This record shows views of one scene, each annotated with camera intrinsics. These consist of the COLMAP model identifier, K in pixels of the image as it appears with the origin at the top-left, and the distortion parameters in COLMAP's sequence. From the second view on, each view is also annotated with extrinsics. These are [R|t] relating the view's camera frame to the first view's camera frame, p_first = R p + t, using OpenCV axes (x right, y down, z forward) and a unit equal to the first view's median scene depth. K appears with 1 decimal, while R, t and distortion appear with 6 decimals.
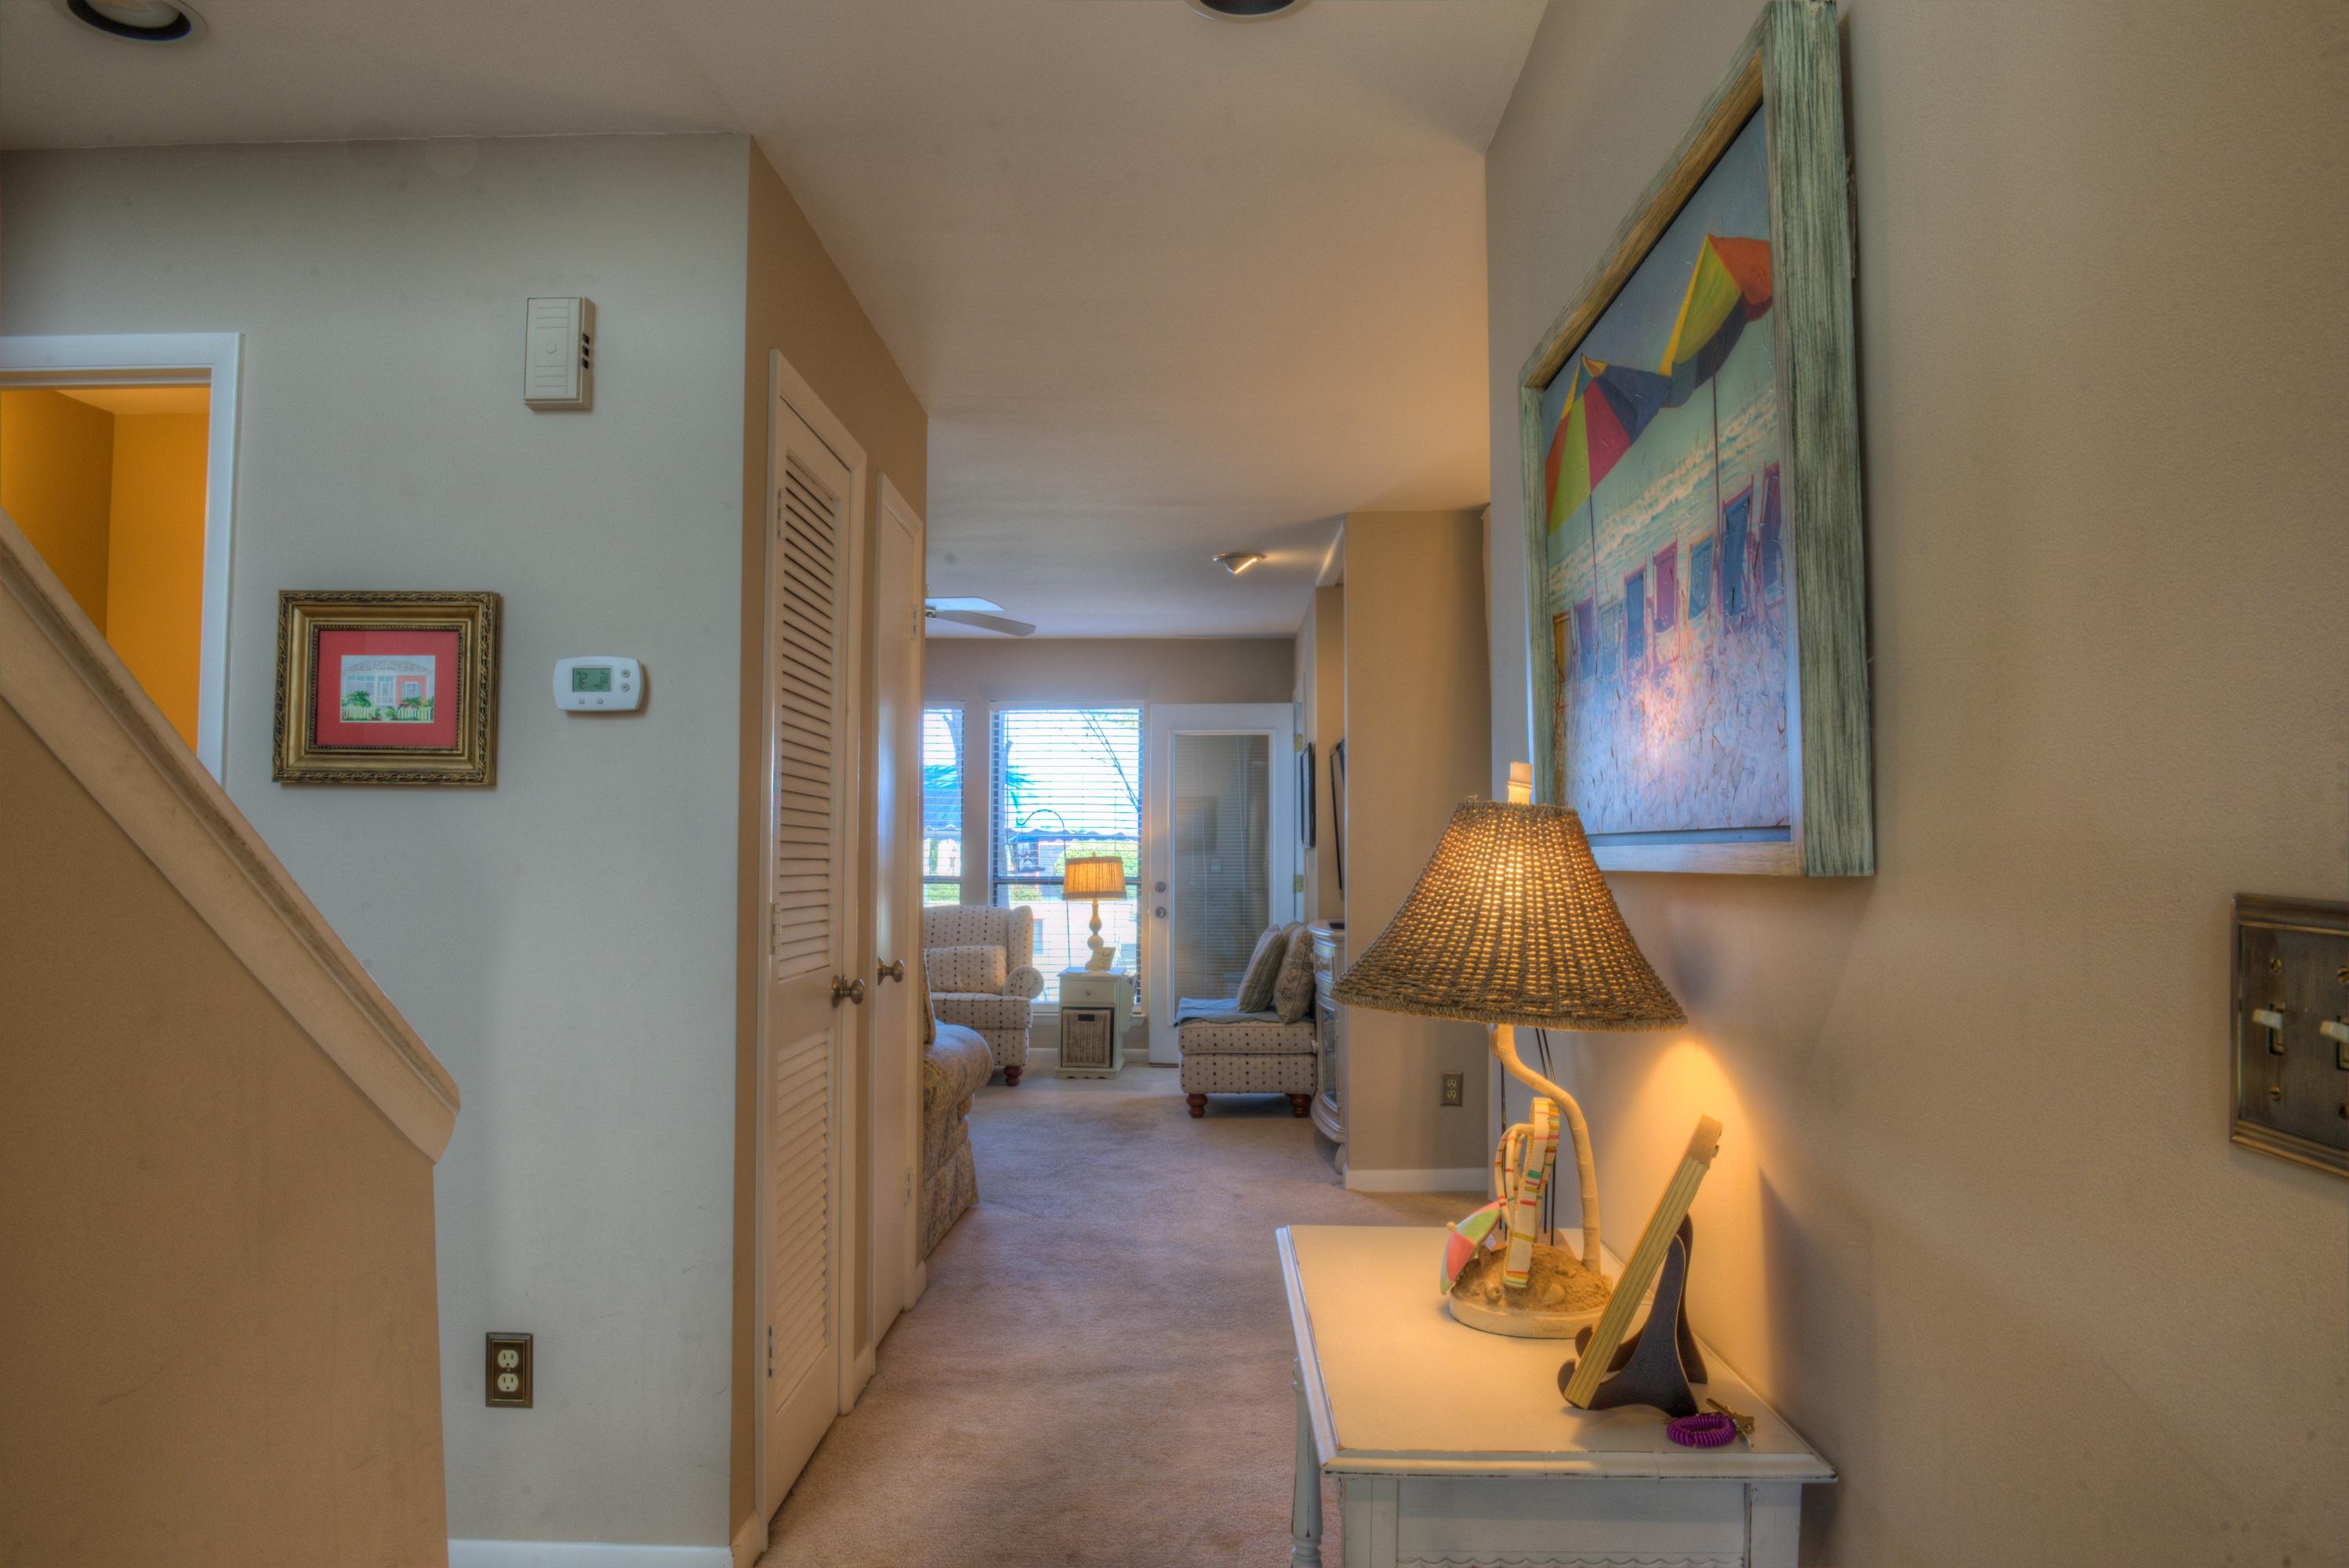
lens RADIAL K [[1603.3, 0, 1174.5], [0, 1603.3, 784.0], [0, 0, 1]] dist [-0.044961, -0.005076]
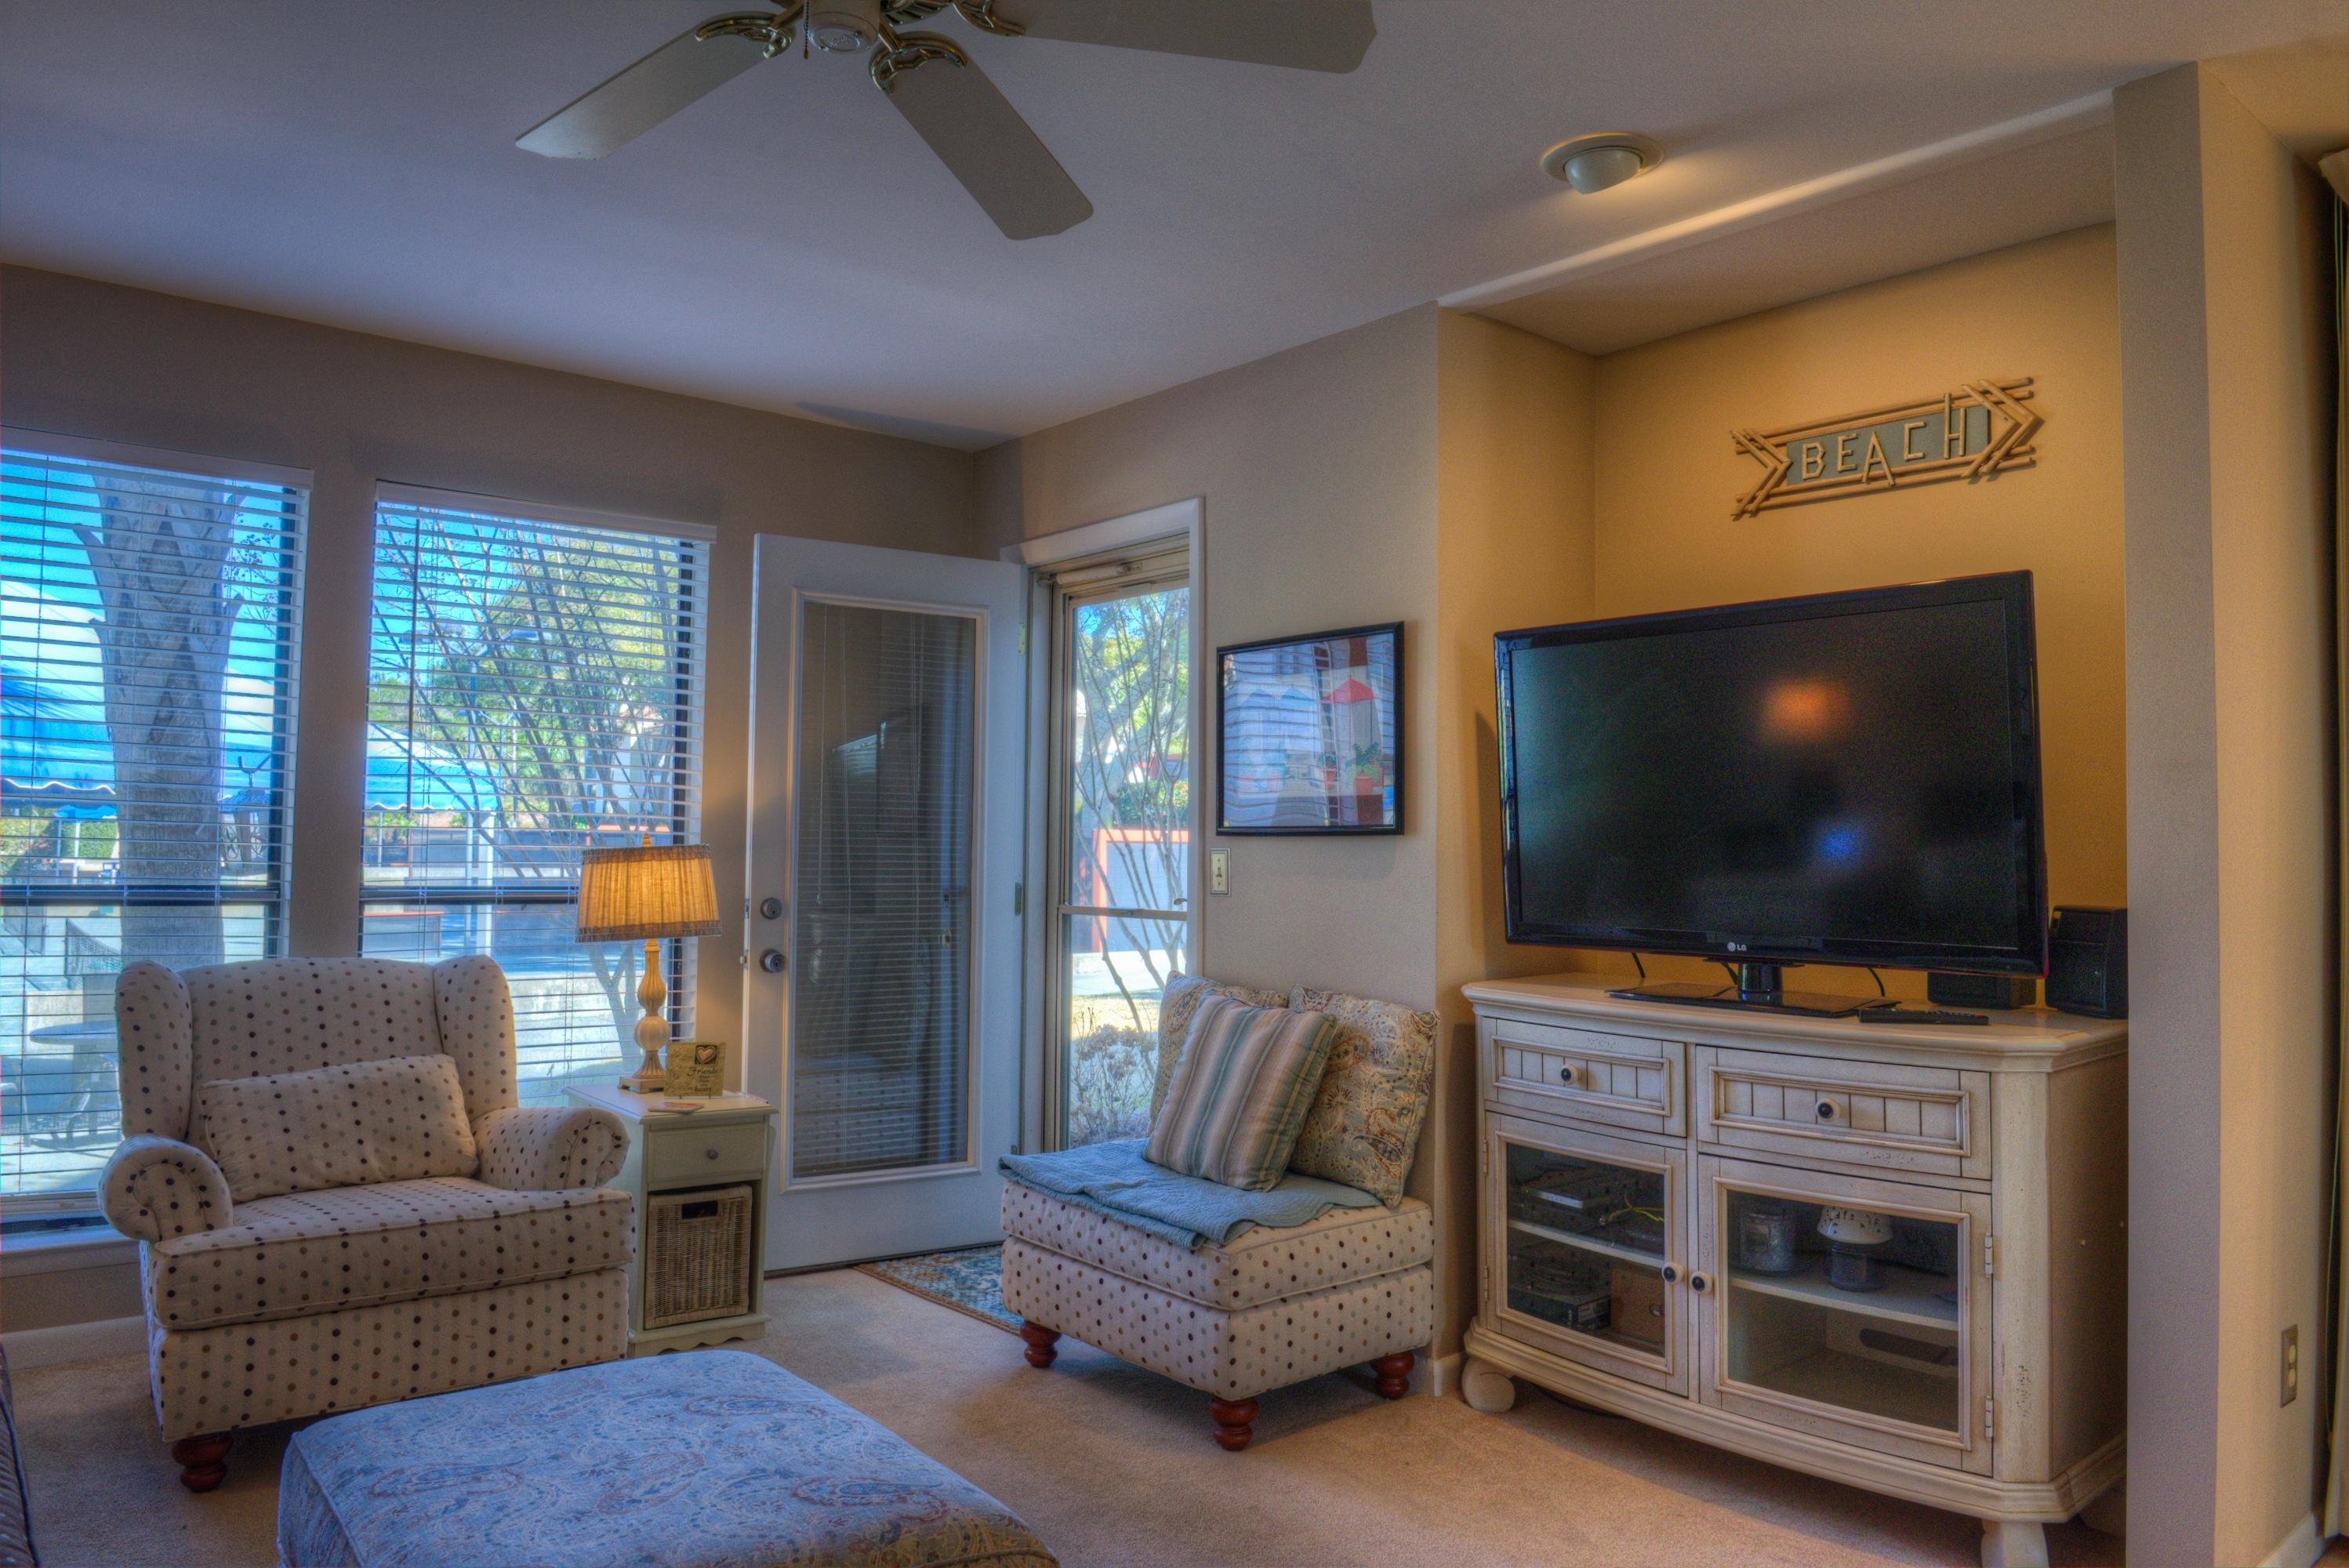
lens RADIAL K [[1603.3, 0, 1174.5], [0, 1603.3, 784.0], [0, 0, 1]] dist [-0.044961, -0.005076]
pose [[0.757685, 0.035970, 0.651629, -0.240099], [-0.041239, 0.999123, -0.007200, 0.025677], [-0.651317, -0.021417, 0.758504, 0.568919]]
